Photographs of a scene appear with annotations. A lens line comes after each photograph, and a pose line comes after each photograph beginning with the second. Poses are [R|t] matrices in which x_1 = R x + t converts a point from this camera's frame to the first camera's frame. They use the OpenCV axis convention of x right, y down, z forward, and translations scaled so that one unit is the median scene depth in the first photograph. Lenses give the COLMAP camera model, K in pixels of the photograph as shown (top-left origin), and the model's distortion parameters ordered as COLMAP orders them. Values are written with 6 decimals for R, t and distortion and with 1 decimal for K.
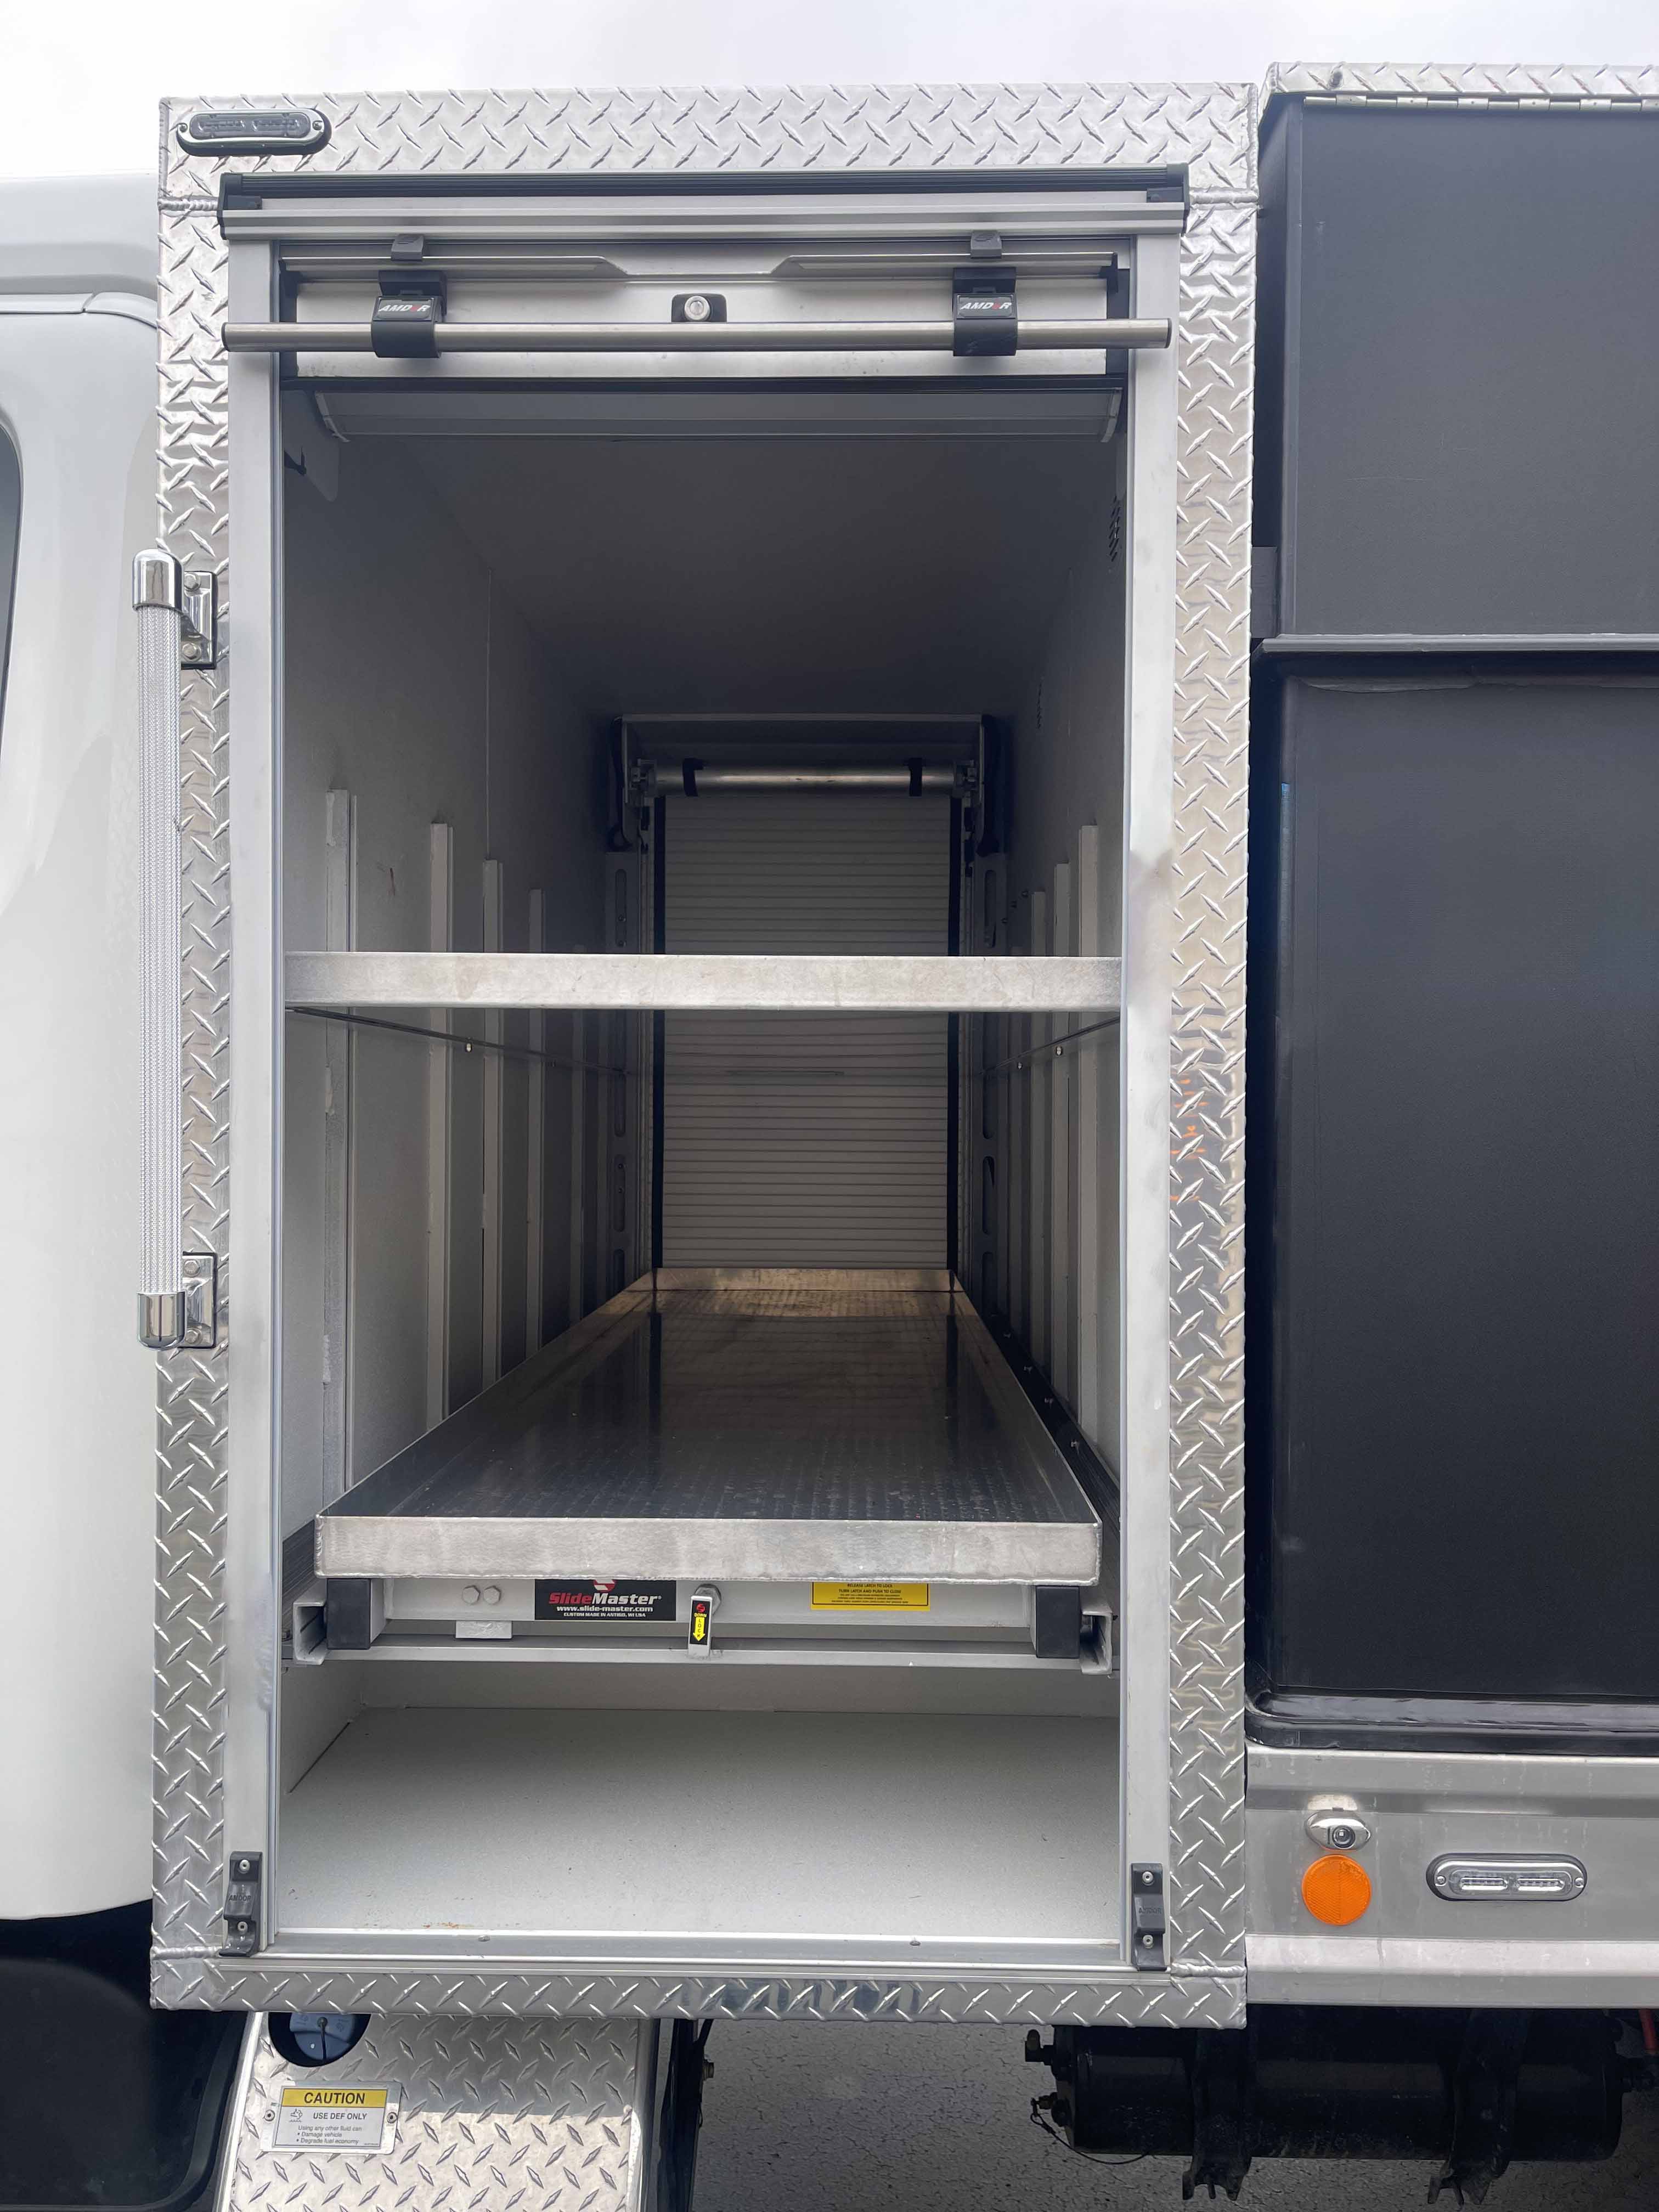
lens RADIAL K [[1656.2, 0, 829.5], [0, 1656.2, 1106.0], [0, 0, 1]] dist [0.103372, -0.159642]
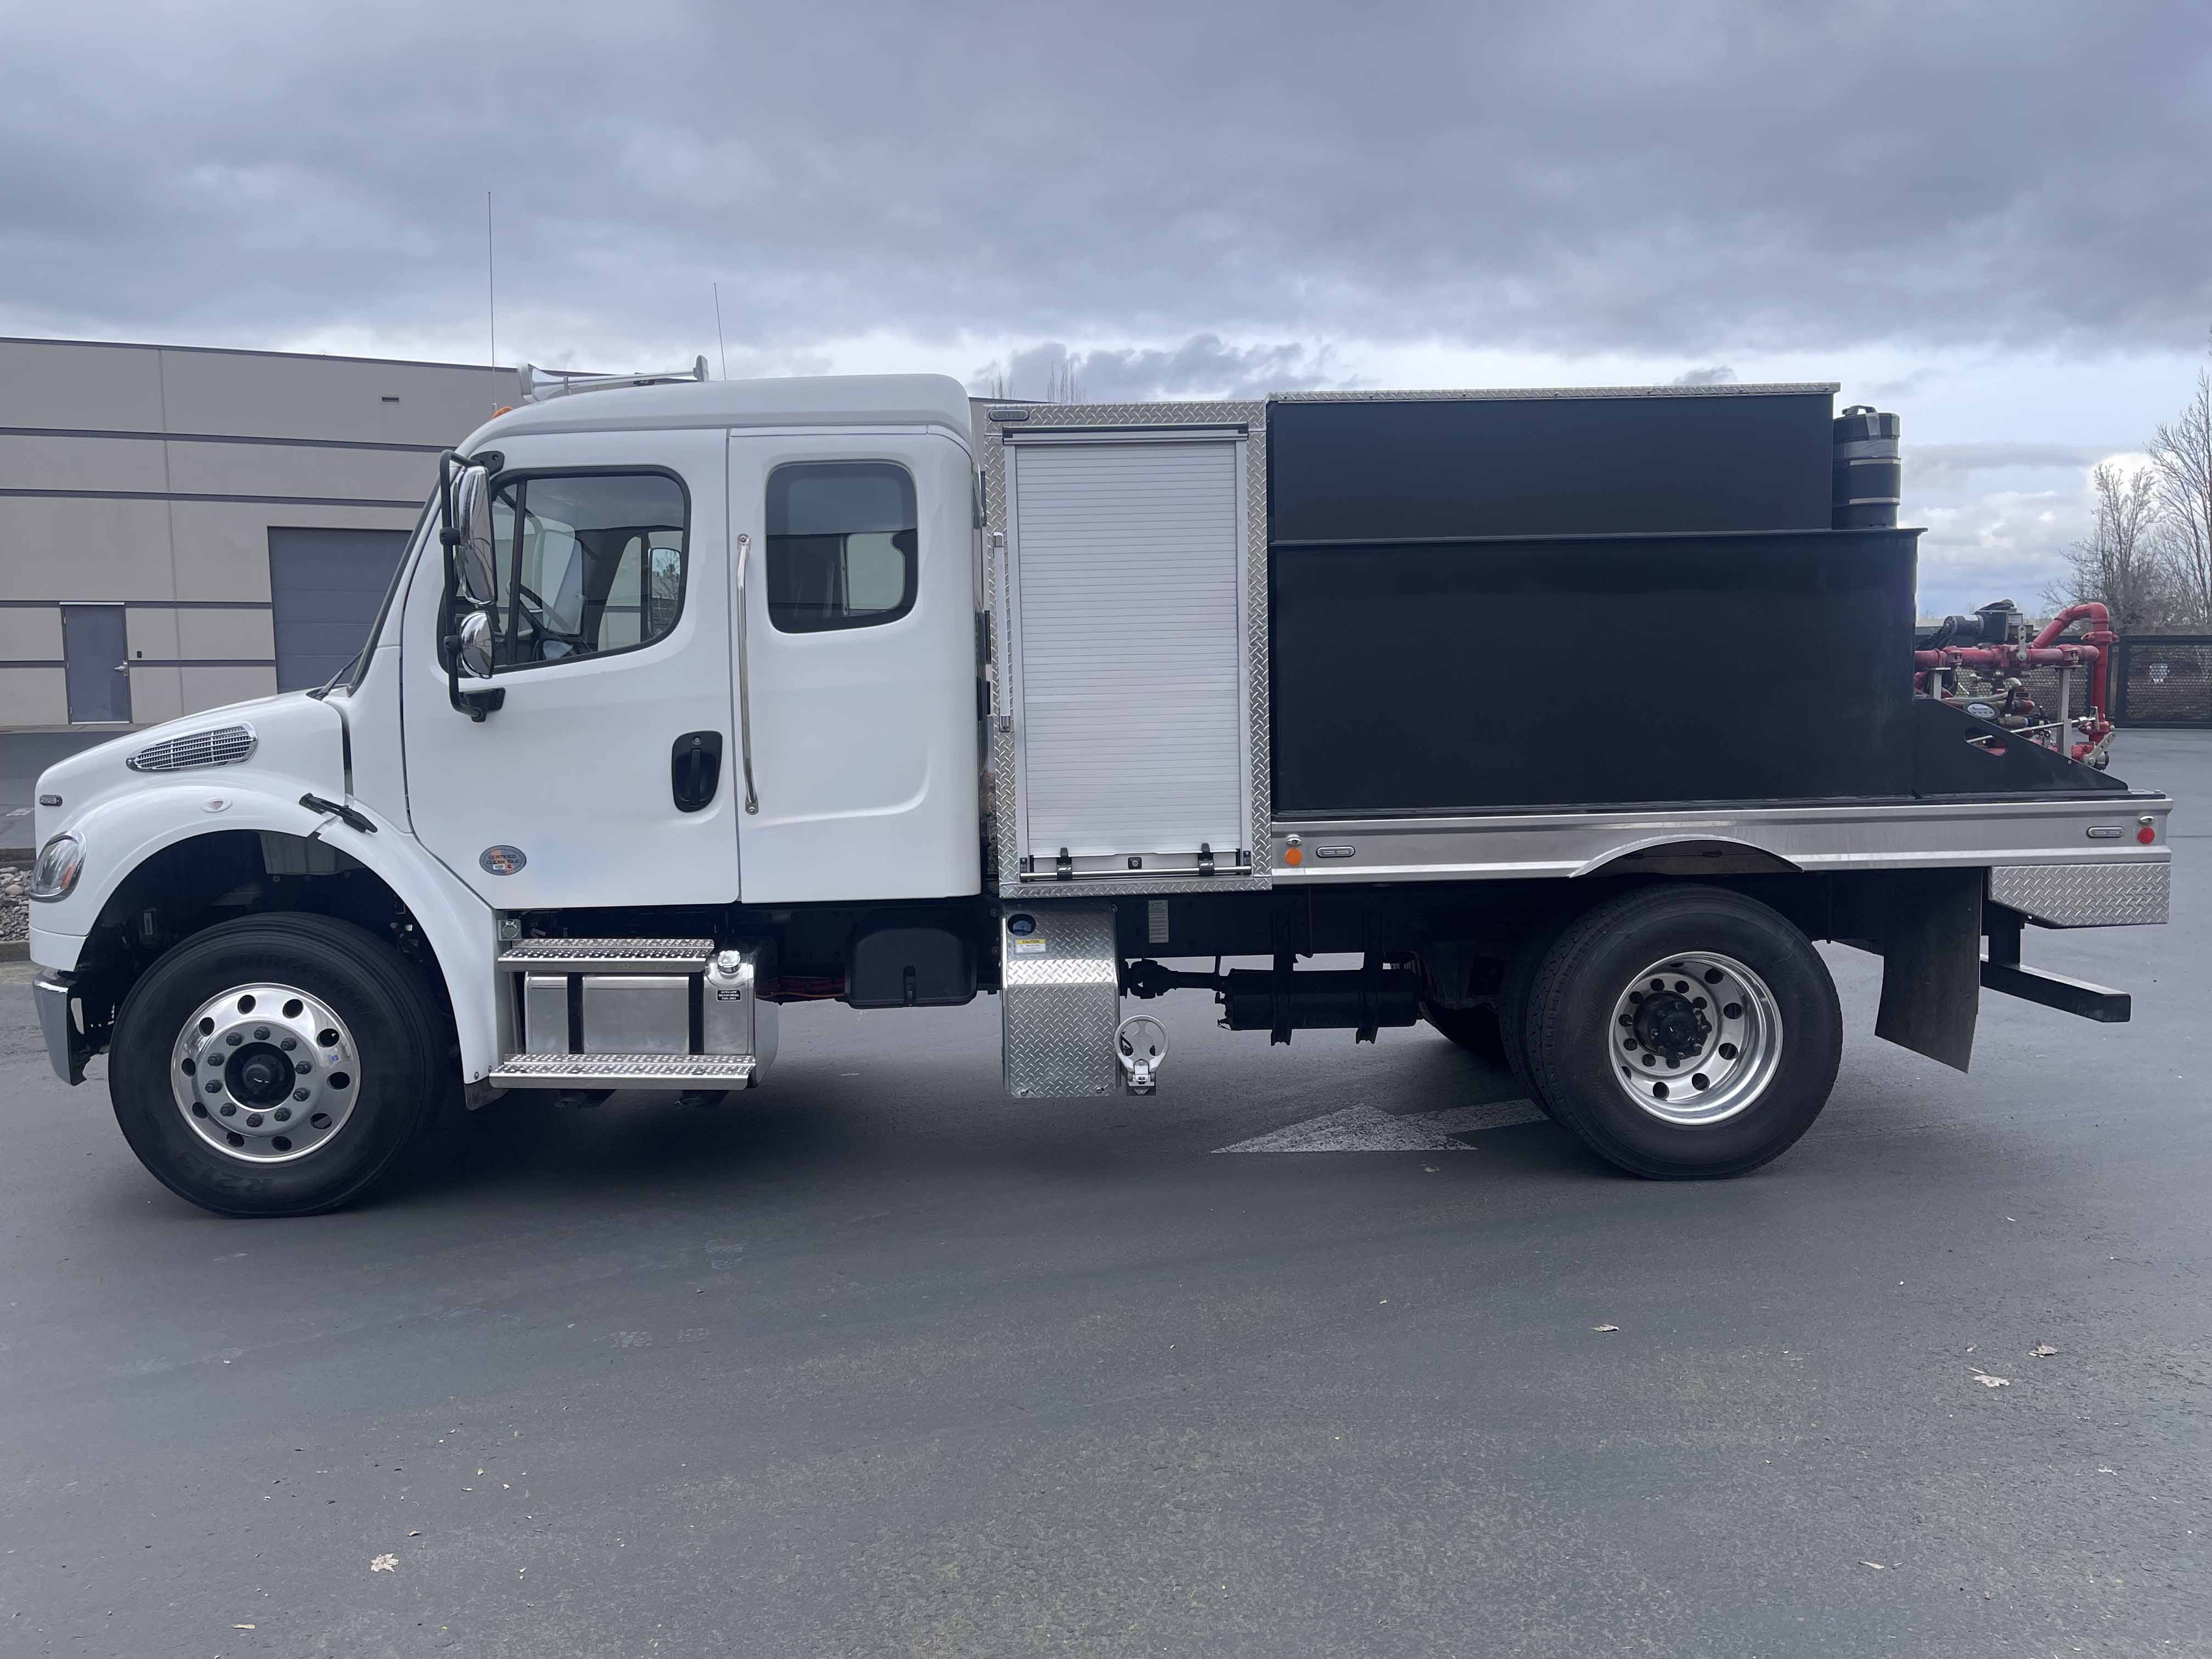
lens RADIAL K [[1656.2, 0, 1106.0], [0, 1656.2, 829.5], [0, 0, 1]] dist [0.103372, -0.159642]
pose [[0.996735, -0.035869, 0.072335, -0.434619], [0.029201, 0.995403, 0.091219, 0.024549], [-0.075275, -0.088809, 0.993200, -2.920714]]
